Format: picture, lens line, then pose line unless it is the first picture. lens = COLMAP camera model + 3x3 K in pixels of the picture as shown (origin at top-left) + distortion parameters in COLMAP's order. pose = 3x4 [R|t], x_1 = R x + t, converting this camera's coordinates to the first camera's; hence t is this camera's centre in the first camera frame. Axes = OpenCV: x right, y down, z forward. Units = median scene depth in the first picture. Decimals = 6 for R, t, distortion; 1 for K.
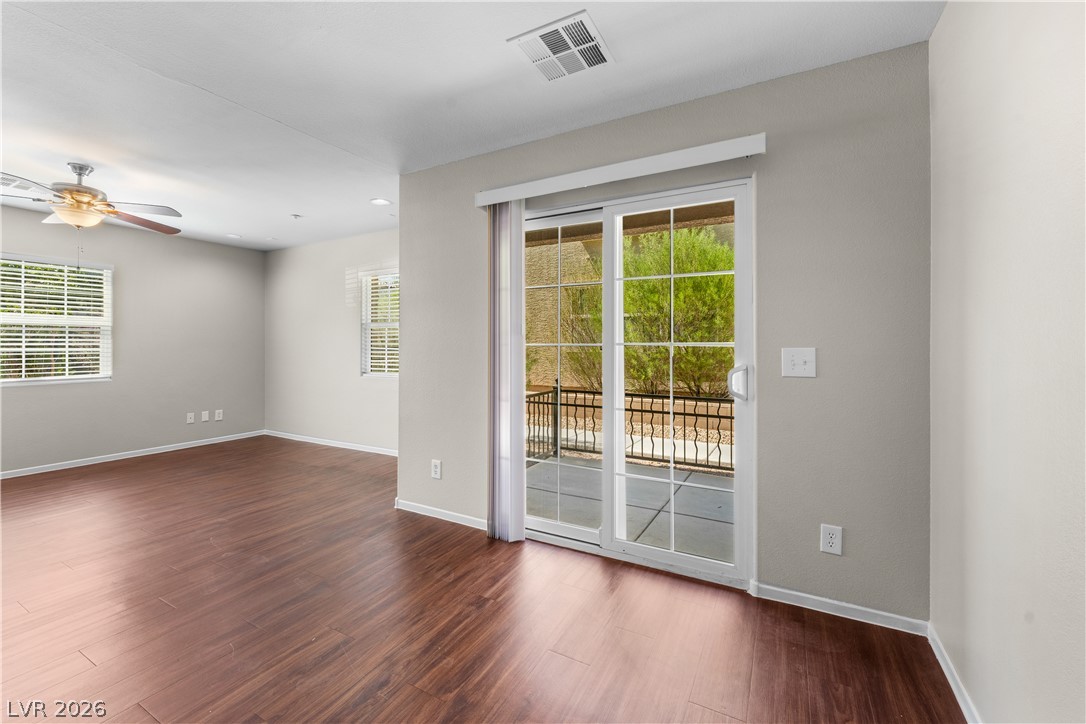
lens RADIAL K [[441.9, 0, 542.4], [0, 441.9, 343.2], [0, 0, 1]] dist [0.001778, 0.000016]
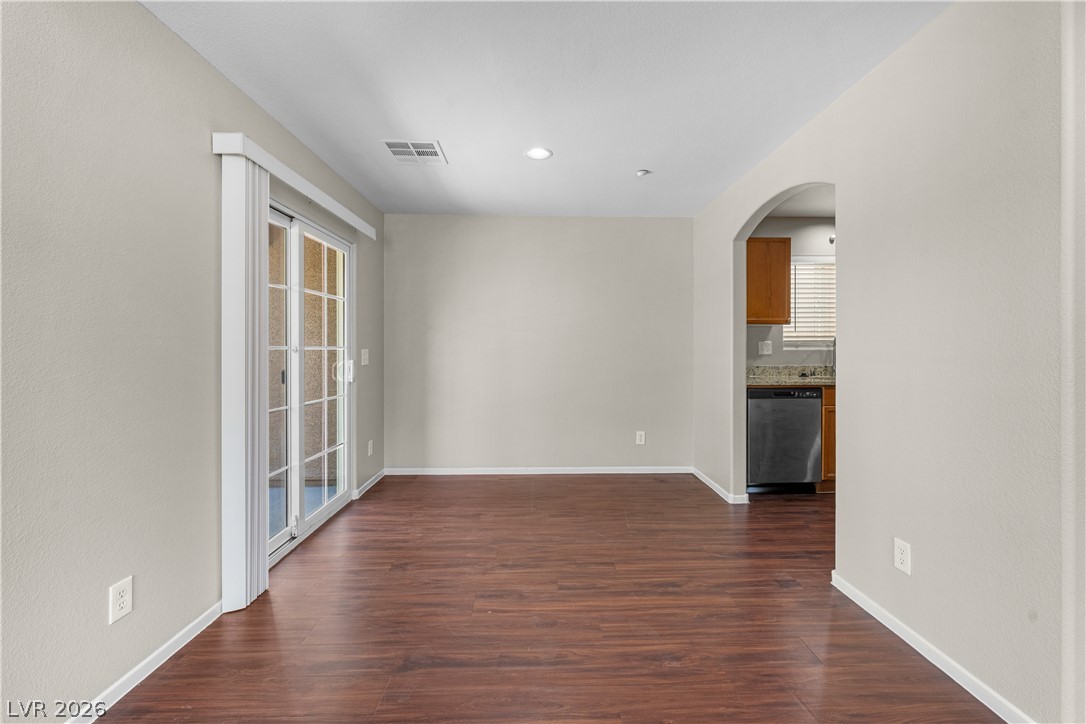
lens RADIAL K [[446.3, 0, 545.3], [0, 446.3, 349.5], [0, 0, 1]] dist [-0.000857, 0.000341]
pose [[-0.499932, -0.002808, 0.866060, -0.606842], [-0.004550, 0.999989, 0.000615, 0.002497], [-0.866053, -0.003633, -0.499940, 0.562026]]
